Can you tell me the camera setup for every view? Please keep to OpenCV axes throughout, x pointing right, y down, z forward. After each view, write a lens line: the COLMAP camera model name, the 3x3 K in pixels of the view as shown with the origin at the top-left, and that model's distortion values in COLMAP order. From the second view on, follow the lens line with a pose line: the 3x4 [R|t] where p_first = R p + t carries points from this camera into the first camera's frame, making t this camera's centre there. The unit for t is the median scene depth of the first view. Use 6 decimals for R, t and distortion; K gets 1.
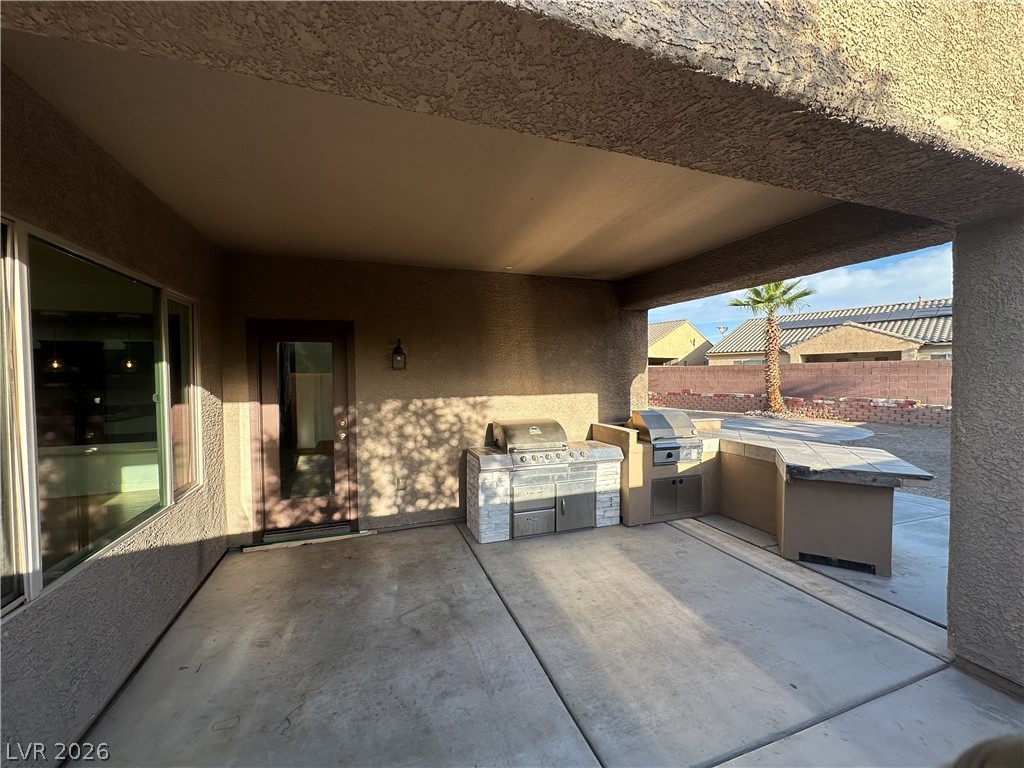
lens RADIAL K [[410.9, 0, 507.2], [0, 410.9, 382.7], [0, 0, 1]] dist [-0.003711, 0.001480]
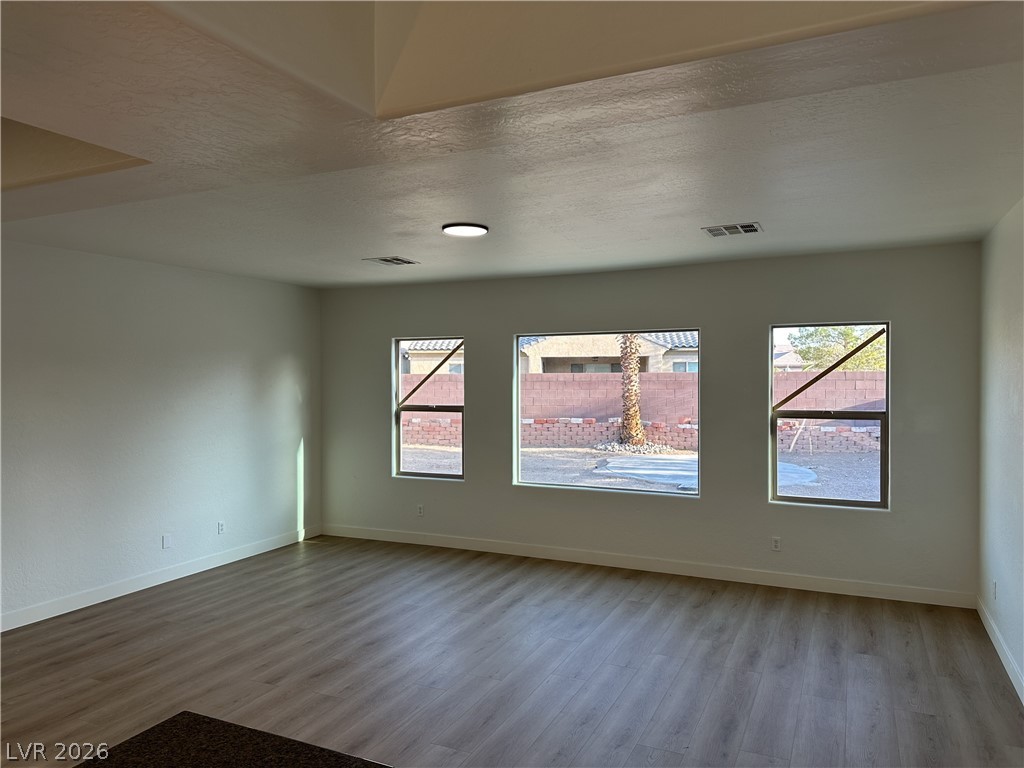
lens RADIAL K [[712.6, 0, 502.4], [0, 712.6, 393.0], [0, 0, 1]] dist [0.041050, -0.042916]
pose [[0.704946, -0.004039, 0.709250, -0.282914], [0.009686, 0.999945, -0.003932, -0.008661], [-0.709195, 0.009642, 0.704946, 0.287172]]
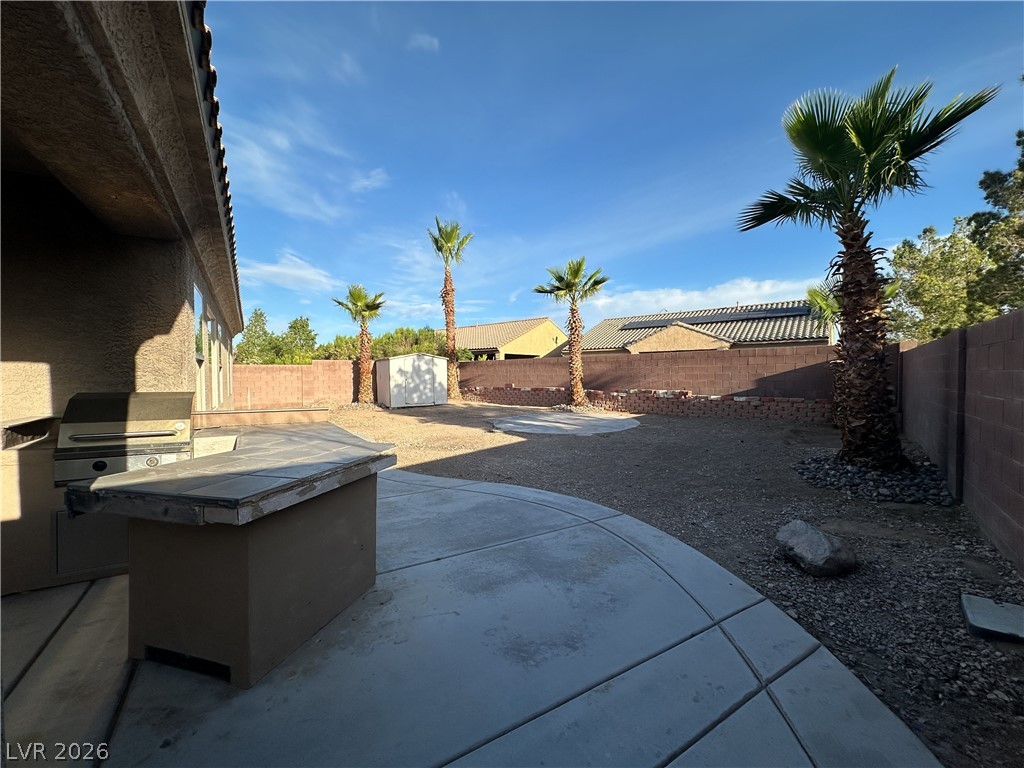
lens RADIAL K [[410.9, 0, 510.4], [0, 410.9, 383.6], [0, 0, 1]] dist [-0.003711, 0.001480]
pose [[0.973955, -0.000339, 0.226741, 0.243701], [0.000340, 1.000000, 0.000038, 0.017217], [-0.226741, 0.000040, 0.973955, 0.086869]]
